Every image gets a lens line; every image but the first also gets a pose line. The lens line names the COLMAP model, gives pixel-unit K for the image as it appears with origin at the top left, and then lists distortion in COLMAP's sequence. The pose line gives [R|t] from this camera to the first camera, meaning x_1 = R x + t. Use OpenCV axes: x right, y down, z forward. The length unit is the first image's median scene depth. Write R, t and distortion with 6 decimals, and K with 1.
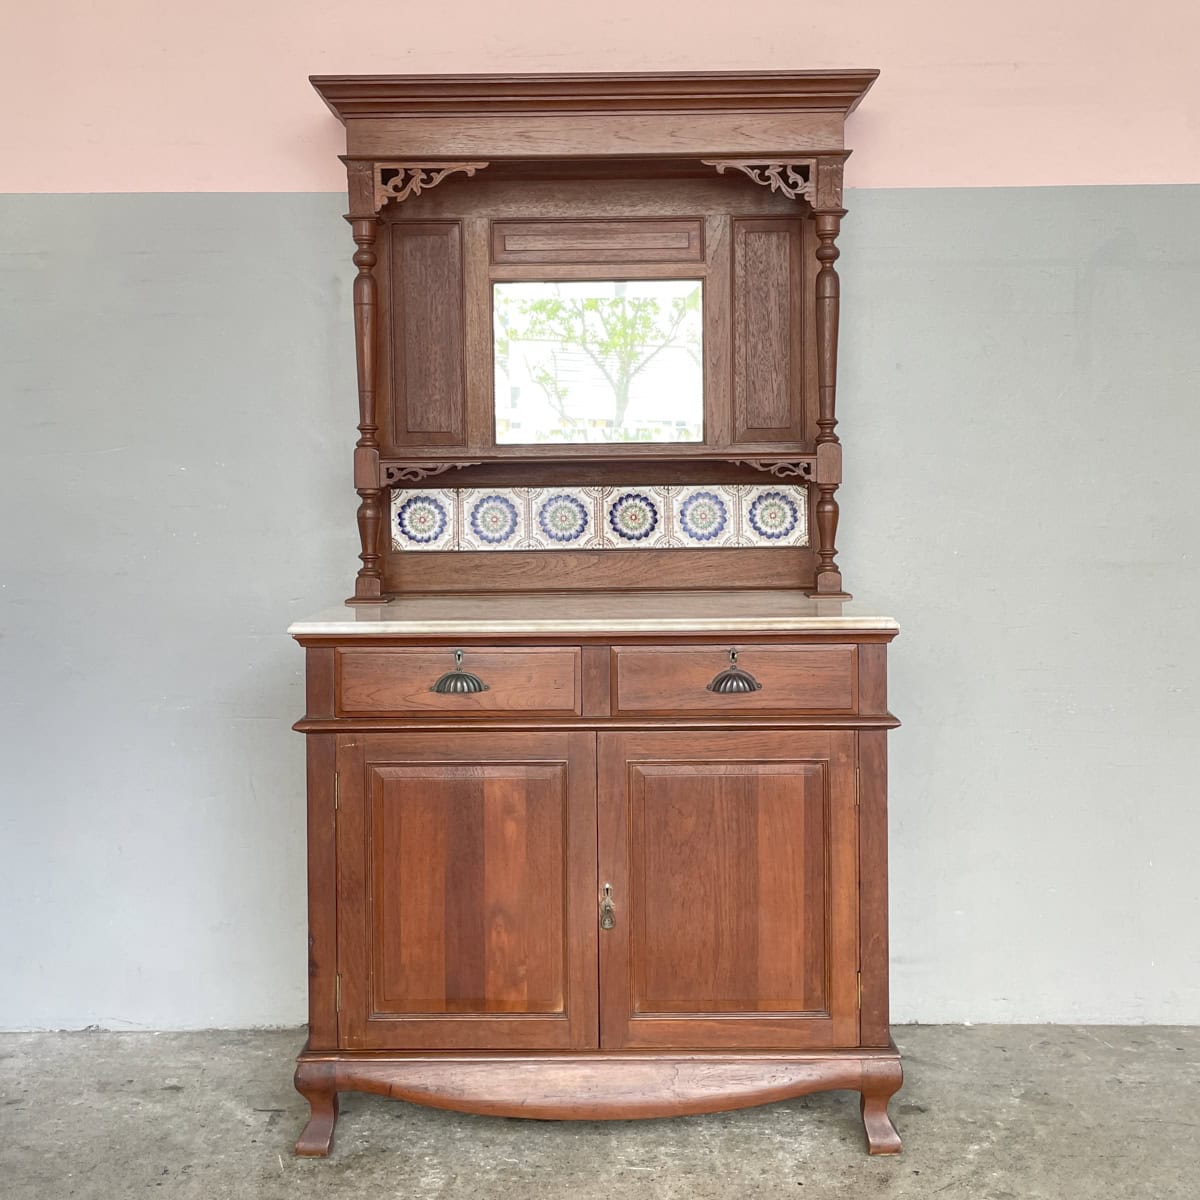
lens RADIAL K [[1304.8, 0, 625.5], [0, 1304.8, 528.0], [0, 0, 1]] dist [0.112562, -0.212497]
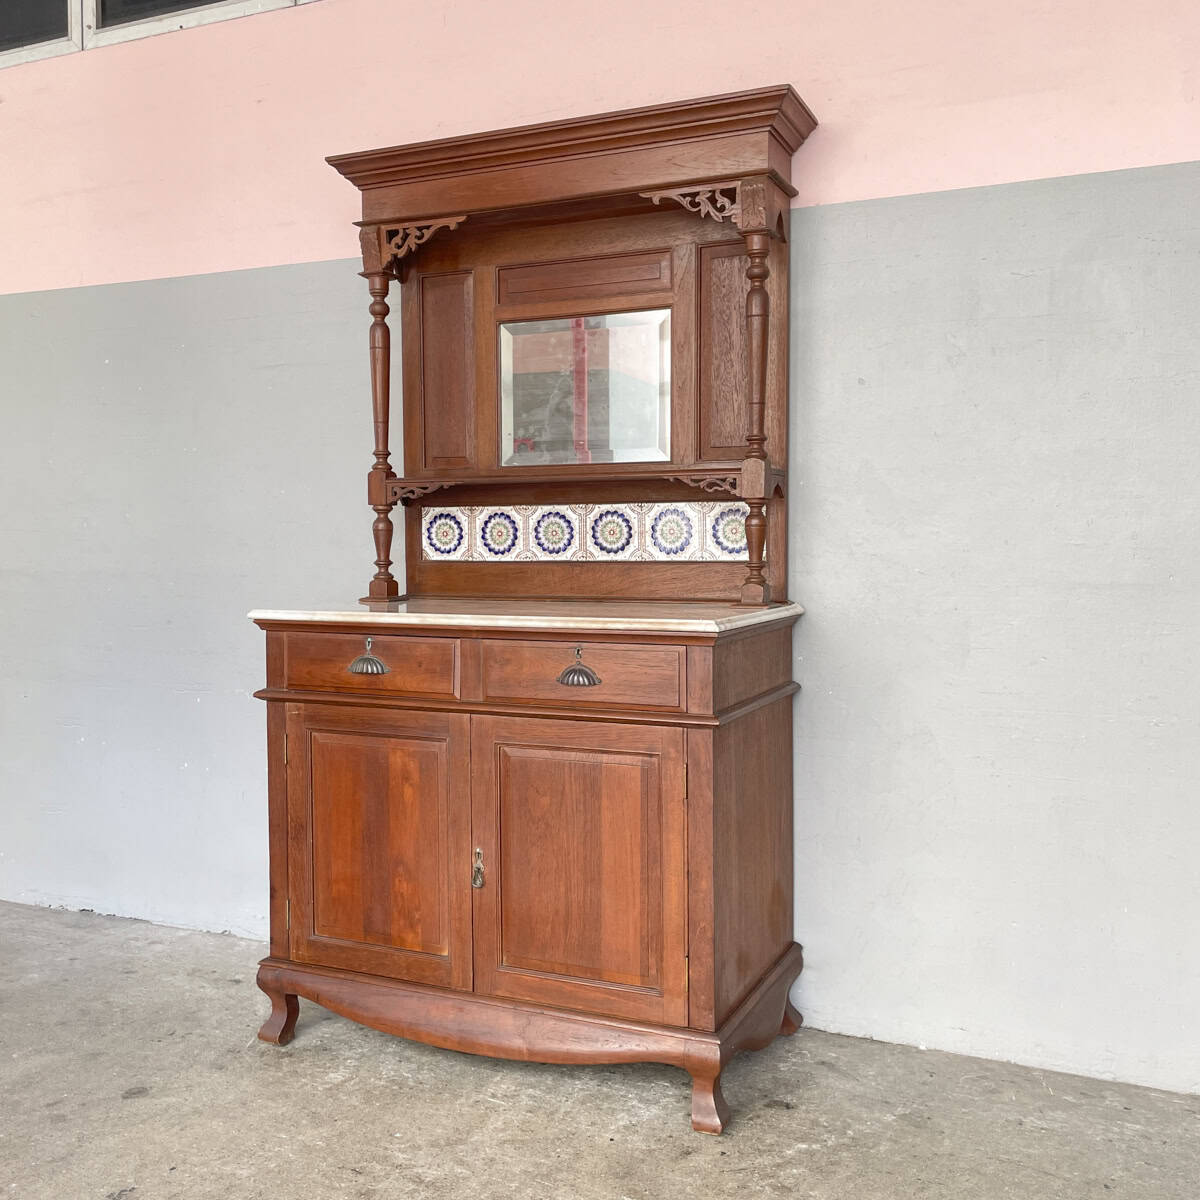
lens RADIAL K [[1238.4, 0, 613.7], [0, 1238.4, 603.6], [0, 0, 1]] dist [0.119379, -0.266389]
pose [[0.912582, 0.027131, -0.407992, 0.434724], [-0.018625, 0.999519, 0.024807, 0.025794], [0.408469, -0.015040, 0.912648, 0.059072]]
